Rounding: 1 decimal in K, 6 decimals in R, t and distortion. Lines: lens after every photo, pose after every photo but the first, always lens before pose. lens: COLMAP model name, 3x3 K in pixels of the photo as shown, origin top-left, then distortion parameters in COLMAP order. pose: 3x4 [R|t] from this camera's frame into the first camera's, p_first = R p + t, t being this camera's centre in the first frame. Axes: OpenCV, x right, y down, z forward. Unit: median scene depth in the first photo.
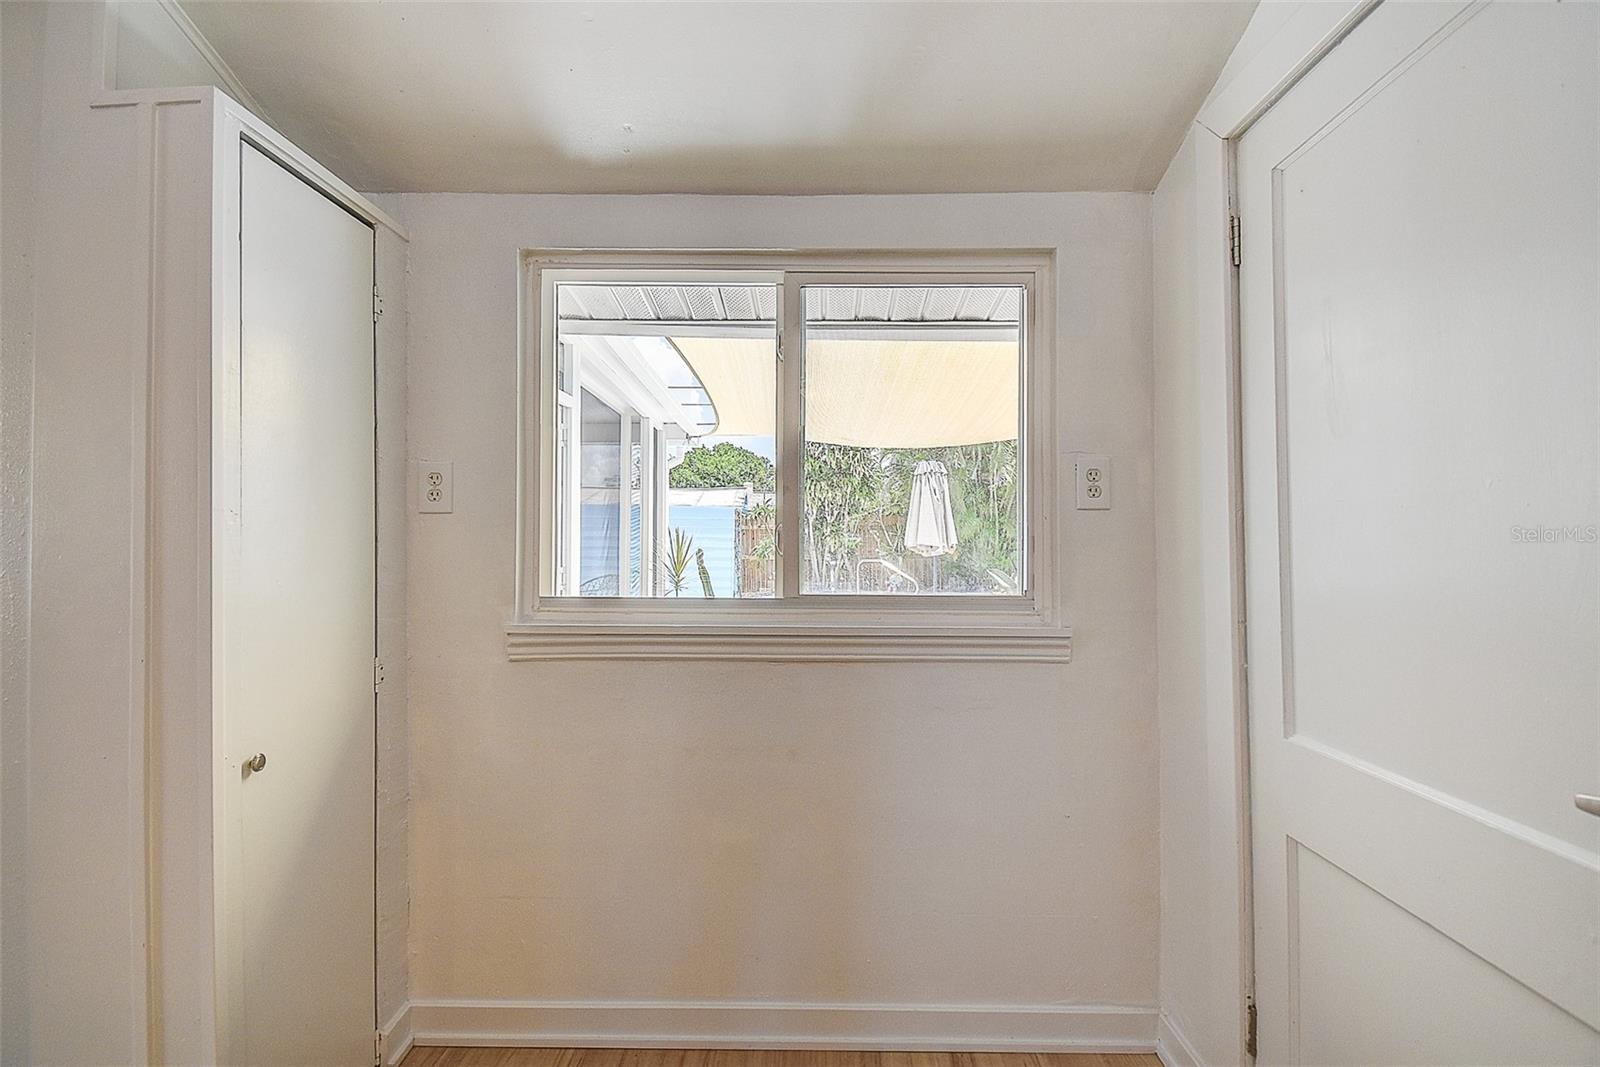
lens RADIAL K [[728.4, 0, 807.8], [0, 728.4, 529.8], [0, 0, 1]] dist [0.029622, -0.024440]
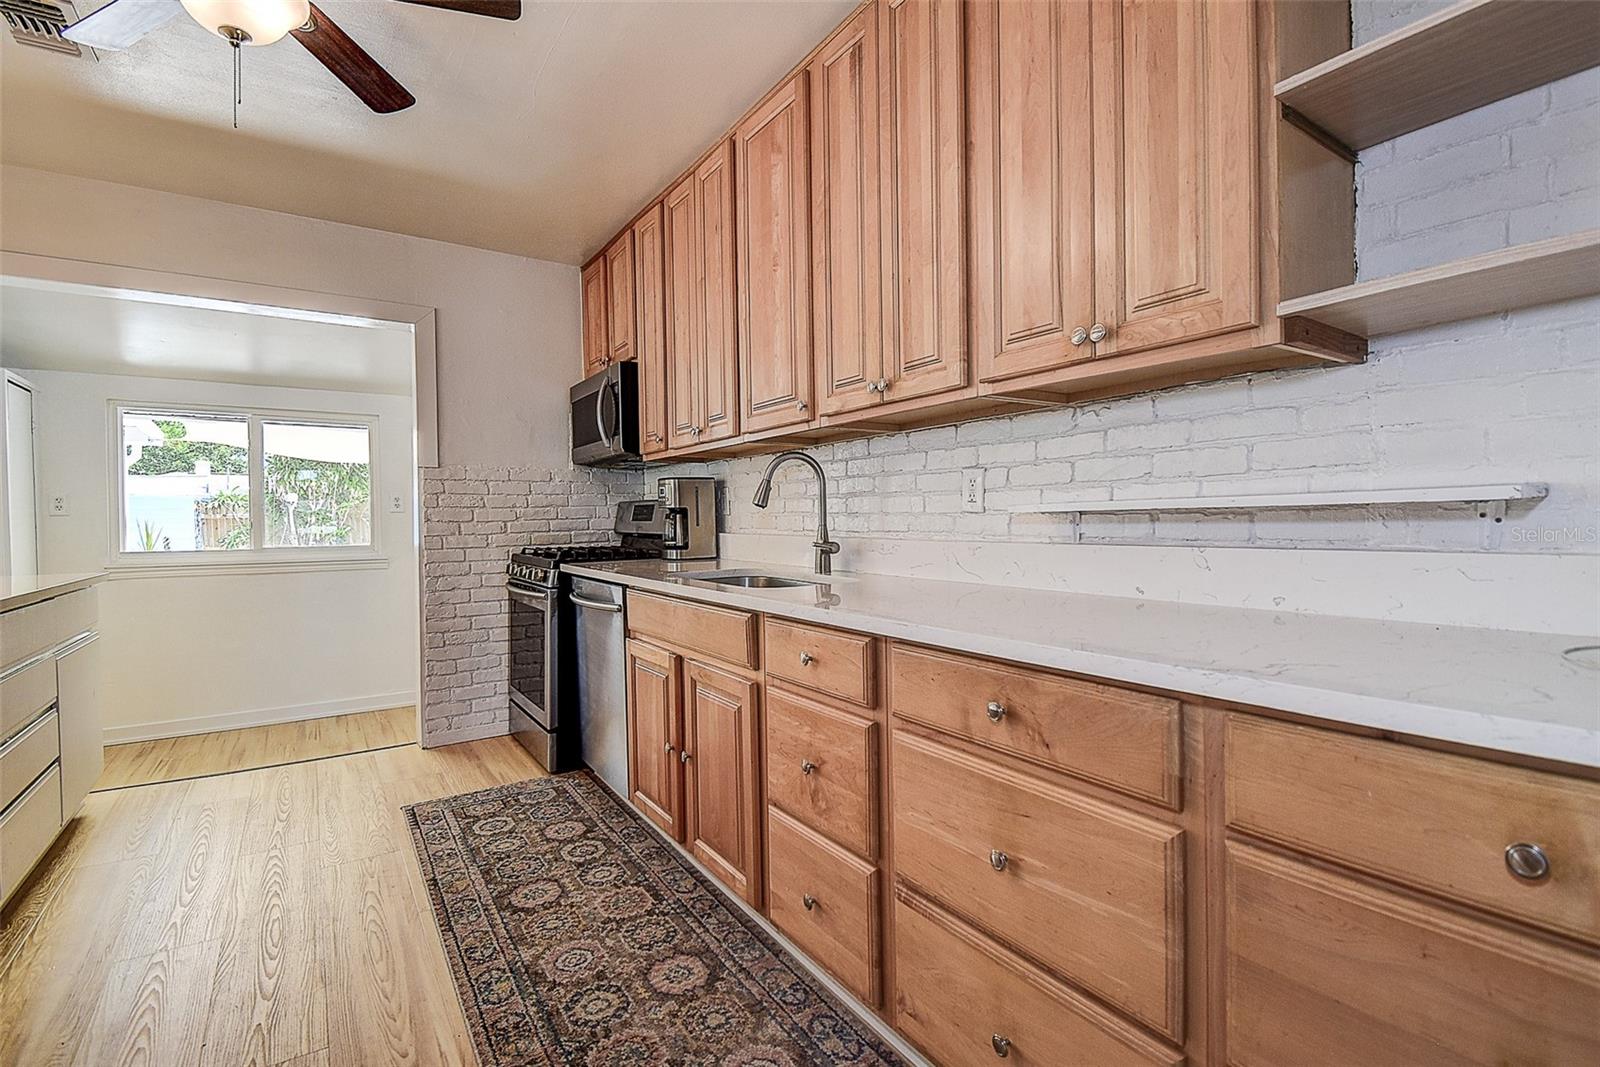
lens RADIAL K [[728.4, 0, 807.8], [0, 728.4, 529.8], [0, 0, 1]] dist [0.029622, -0.024440]
pose [[0.820087, -0.019537, 0.571906, 0.026751], [0.008150, 0.999714, 0.022466, -0.003399], [-0.572181, -0.013763, 0.820012, -0.671167]]
